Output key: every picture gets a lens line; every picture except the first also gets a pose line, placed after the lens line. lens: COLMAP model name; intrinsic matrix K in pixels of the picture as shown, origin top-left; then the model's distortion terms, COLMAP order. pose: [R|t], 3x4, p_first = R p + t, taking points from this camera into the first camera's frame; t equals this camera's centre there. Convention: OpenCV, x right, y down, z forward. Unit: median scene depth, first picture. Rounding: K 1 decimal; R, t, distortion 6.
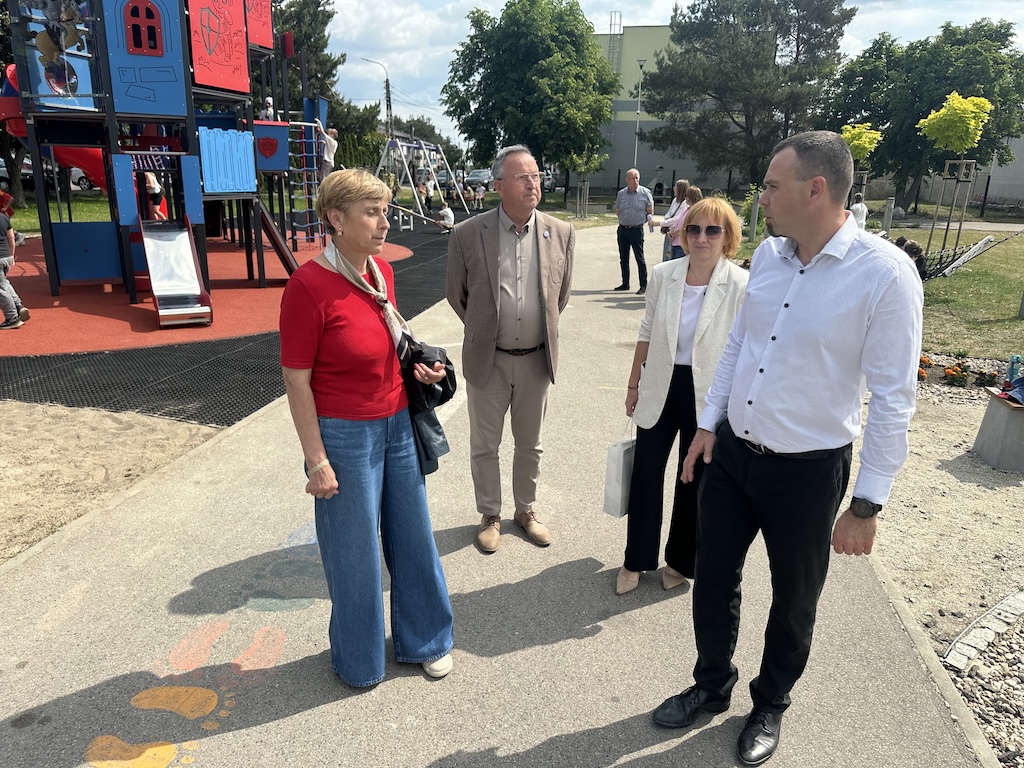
lens RADIAL K [[737.2, 0, 514.0], [0, 737.2, 399.3], [0, 0, 1]] dist [-0.006242, -0.003711]
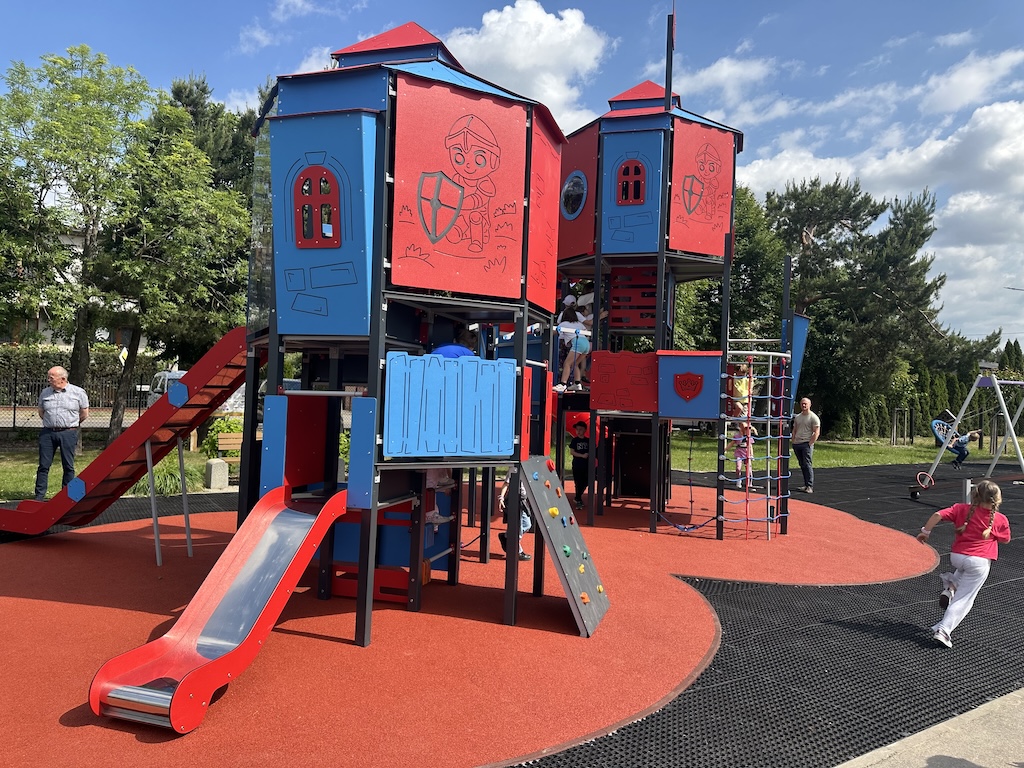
lens RADIAL K [[718.4, 0, 498.0], [0, 718.4, 386.1], [0, 0, 1]] dist [0.053231, -0.059939]
pose [[0.674487, -0.008167, -0.738242, 0.016515], [-0.235678, 0.945240, -0.225781, -0.056539], [0.699659, 0.326274, 0.635627, 0.170085]]
